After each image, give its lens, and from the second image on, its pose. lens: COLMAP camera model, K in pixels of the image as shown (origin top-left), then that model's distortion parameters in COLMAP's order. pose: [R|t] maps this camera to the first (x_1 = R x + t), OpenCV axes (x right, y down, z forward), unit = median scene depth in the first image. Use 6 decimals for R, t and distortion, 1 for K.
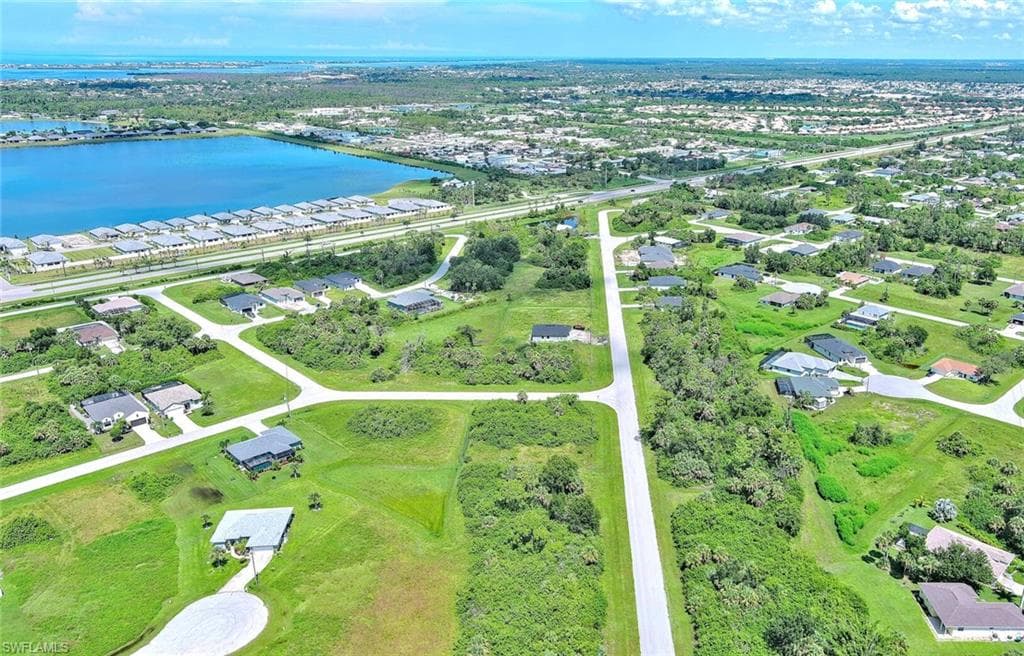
lens RADIAL K [[802.4, 0, 593.2], [0, 802.4, 327.8], [0, 0, 1]] dist [0.002142, 0.001725]
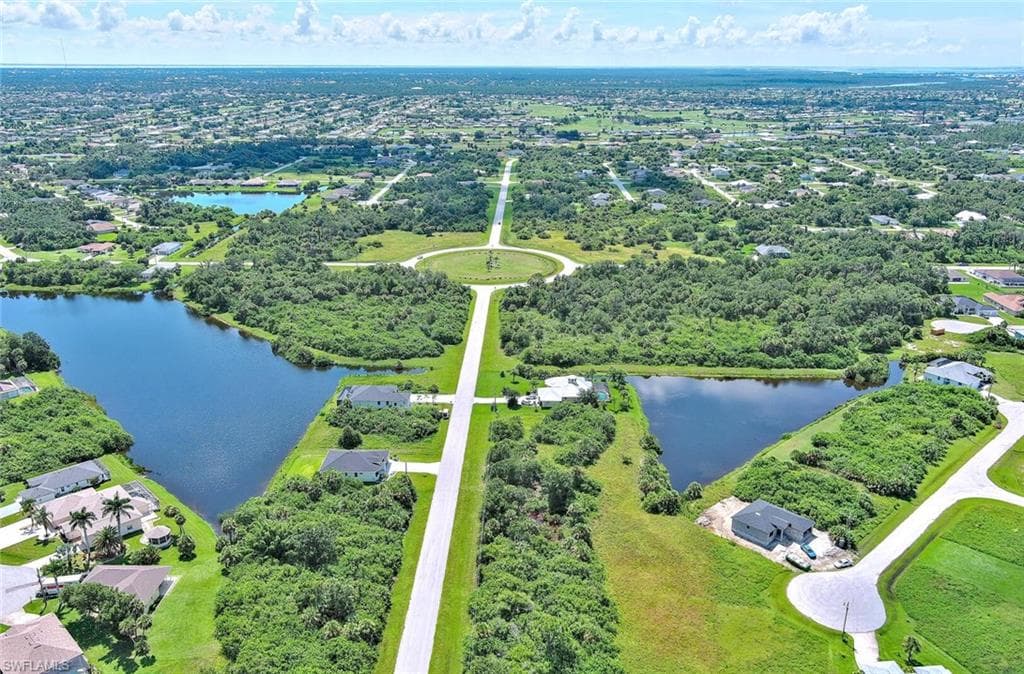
lens RADIAL K [[797.4, 0, 512.0], [0, 797.4, 337.0], [0, 0, 1]] dist [0.014410, -0.003763]
pose [[-0.999419, -0.018816, 0.028432, -0.037594], [0.002641, 0.788688, 0.614788, -0.362747], [-0.033992, 0.614506, -0.788180, 1.043252]]
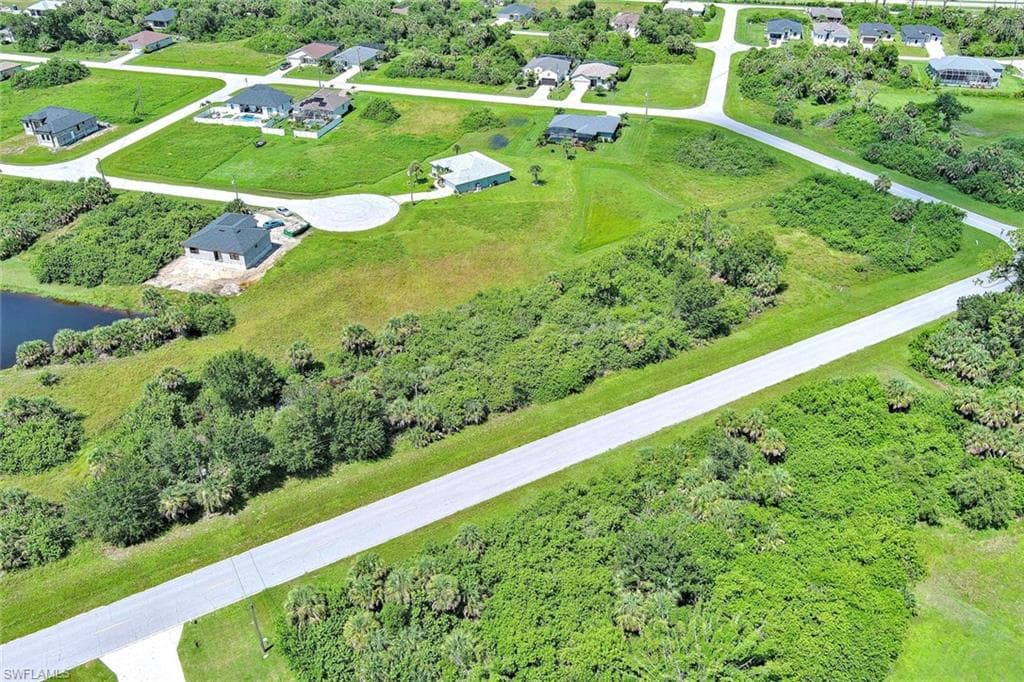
lens RADIAL K [[796.4, 0, 513.1], [0, 796.4, 334.8], [0, 0, 1]] dist [0.037578, -0.050701]
pose [[0.495099, 0.462462, -0.735531, 0.315909], [-0.285142, 0.886168, 0.365241, 0.040709], [0.820714, 0.028900, 0.570608, 0.362612]]
